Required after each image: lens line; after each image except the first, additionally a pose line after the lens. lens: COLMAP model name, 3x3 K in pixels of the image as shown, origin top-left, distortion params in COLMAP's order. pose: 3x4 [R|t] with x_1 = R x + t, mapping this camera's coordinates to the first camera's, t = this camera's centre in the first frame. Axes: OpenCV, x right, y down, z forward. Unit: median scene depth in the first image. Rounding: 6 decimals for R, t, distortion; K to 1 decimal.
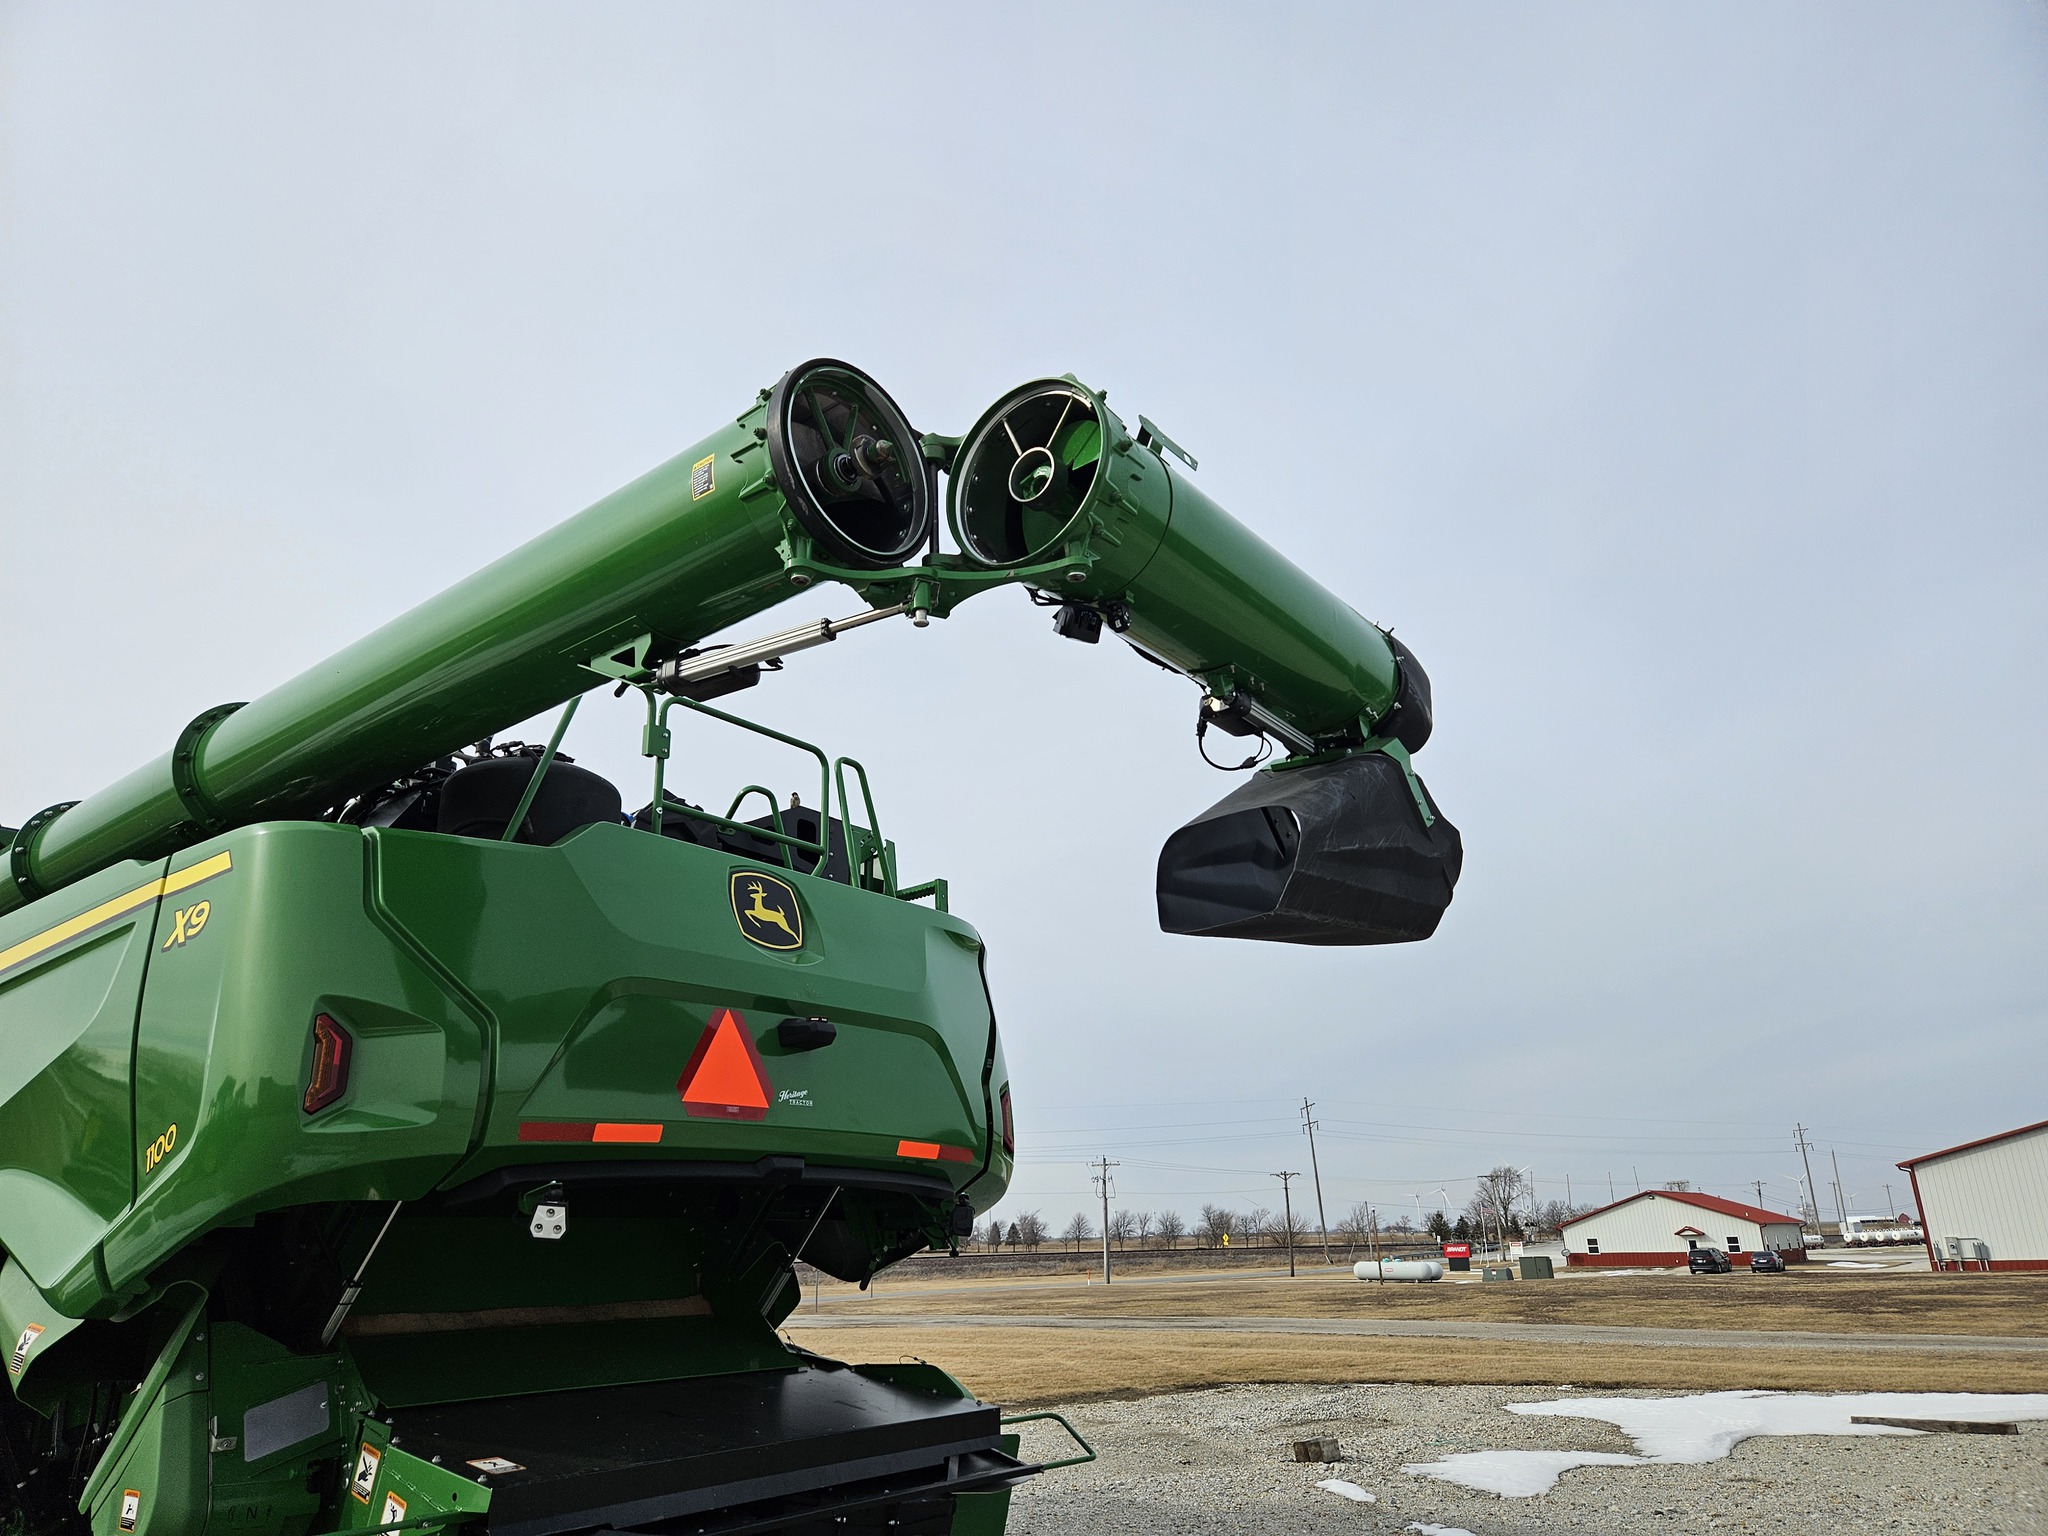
lens RADIAL K [[1360.6, 0, 1016.5], [0, 1360.6, 789.6], [0, 0, 1]] dist [0.084679, -0.067638]
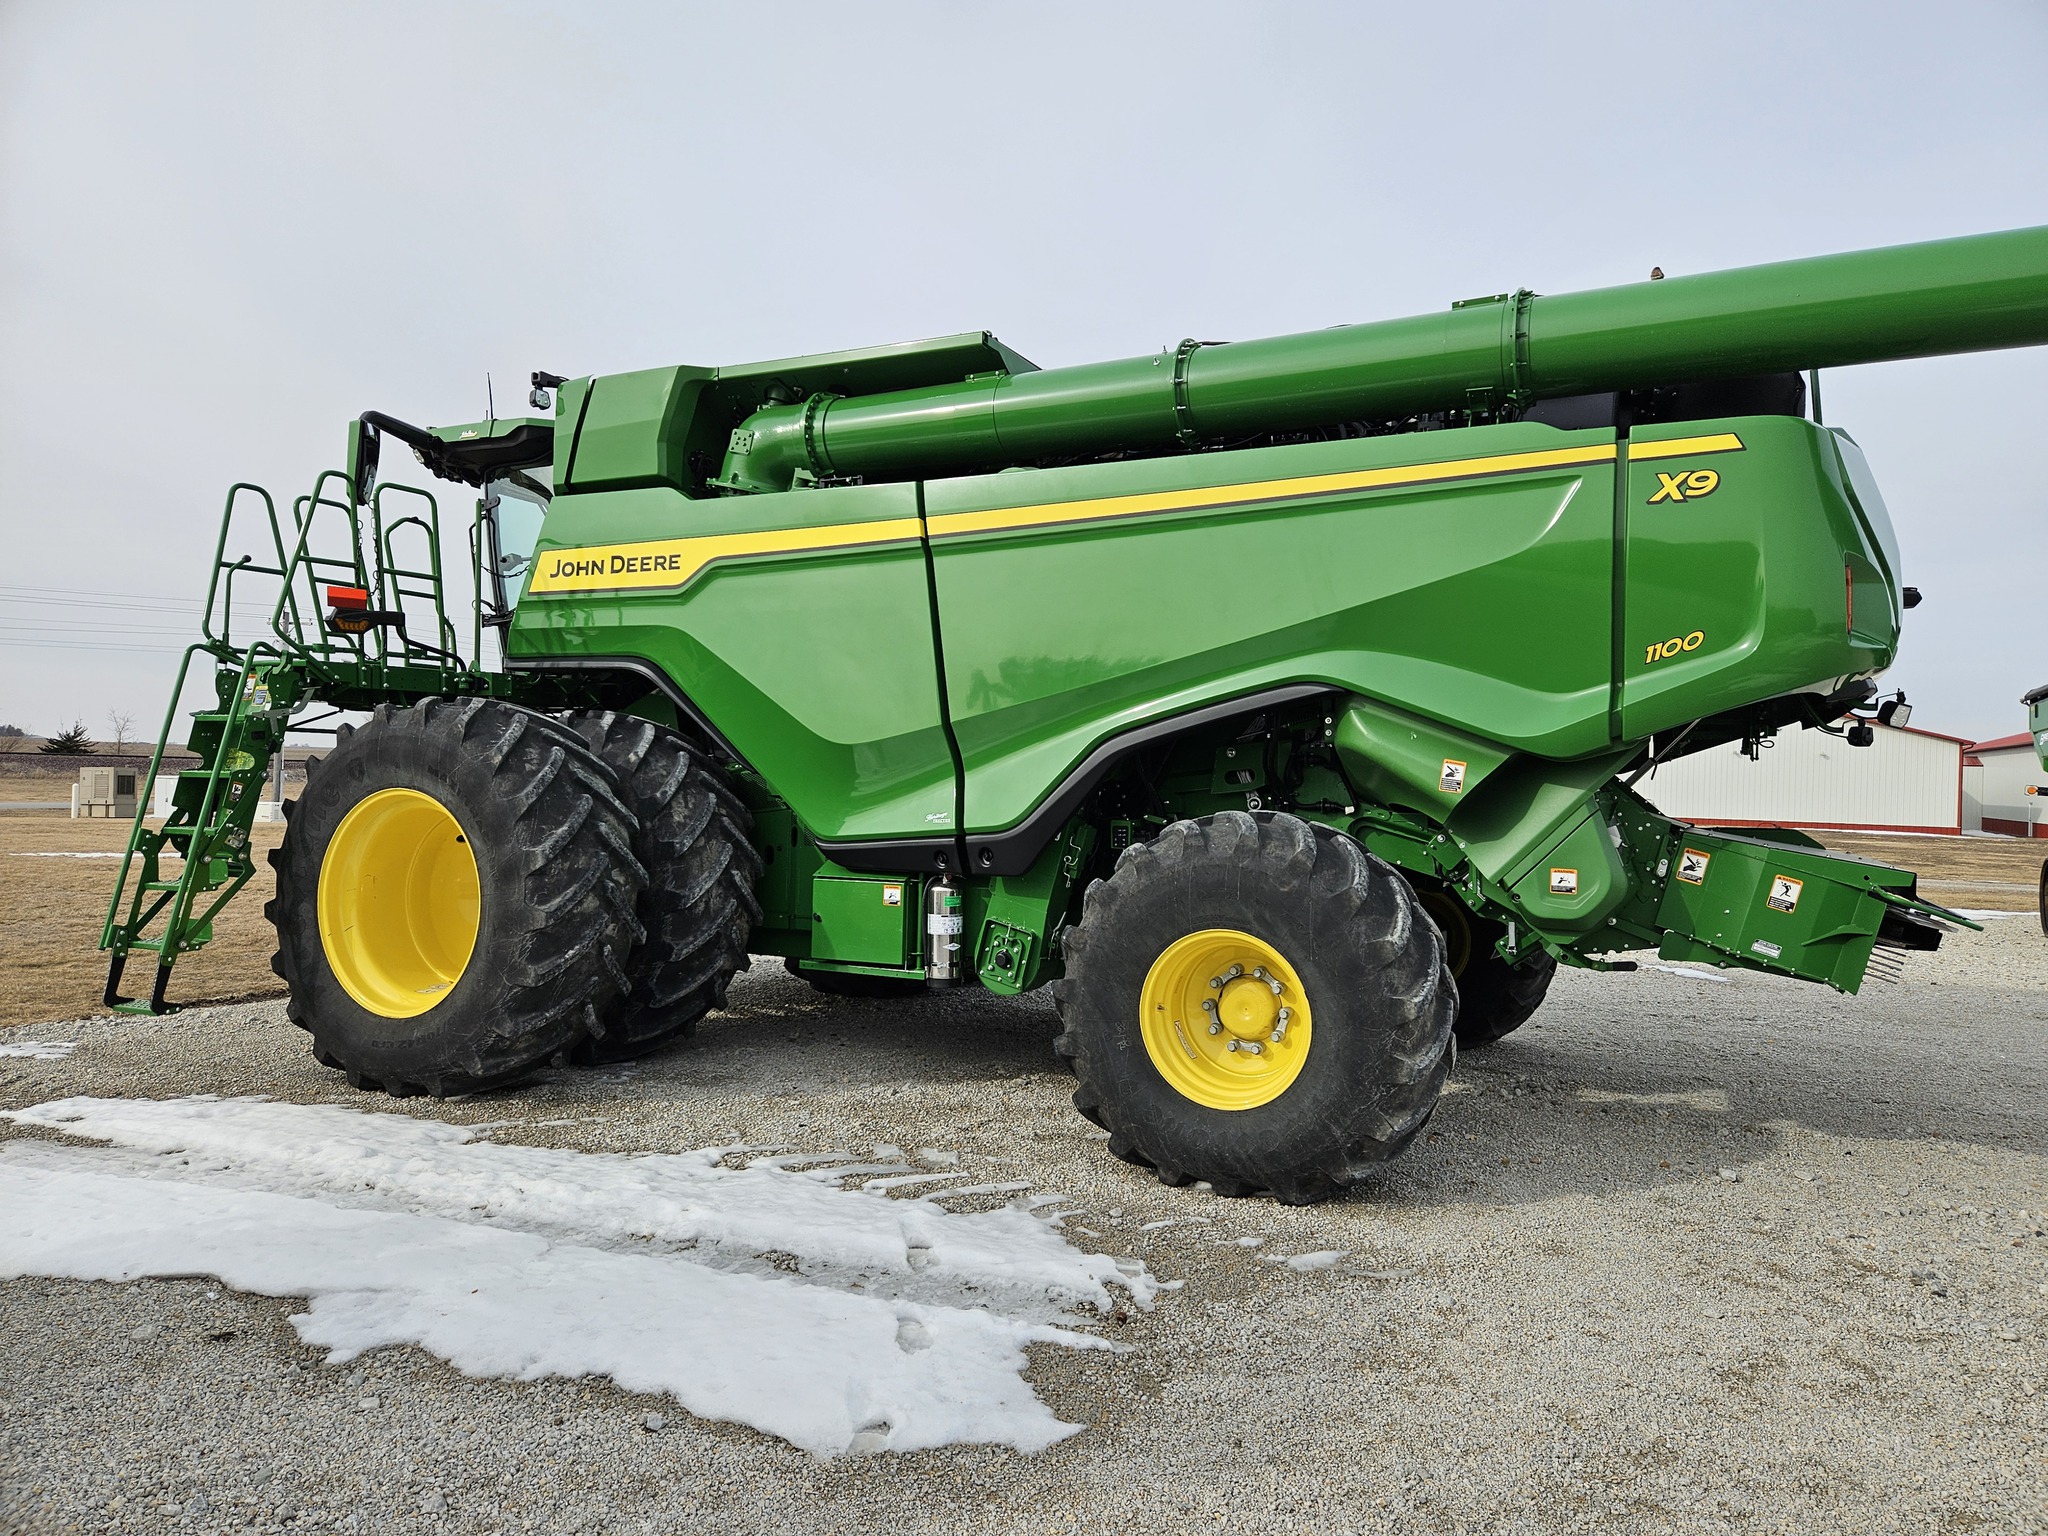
lens RADIAL K [[1360.6, 0, 1016.5], [0, 1360.6, 789.6], [0, 0, 1]] dist [0.084679, -0.067638]
pose [[0.974390, 0.053778, 0.218340, -1.249601], [-0.121706, 0.942593, 0.310976, 0.029323], [-0.189082, -0.329585, 0.924998, -0.181059]]
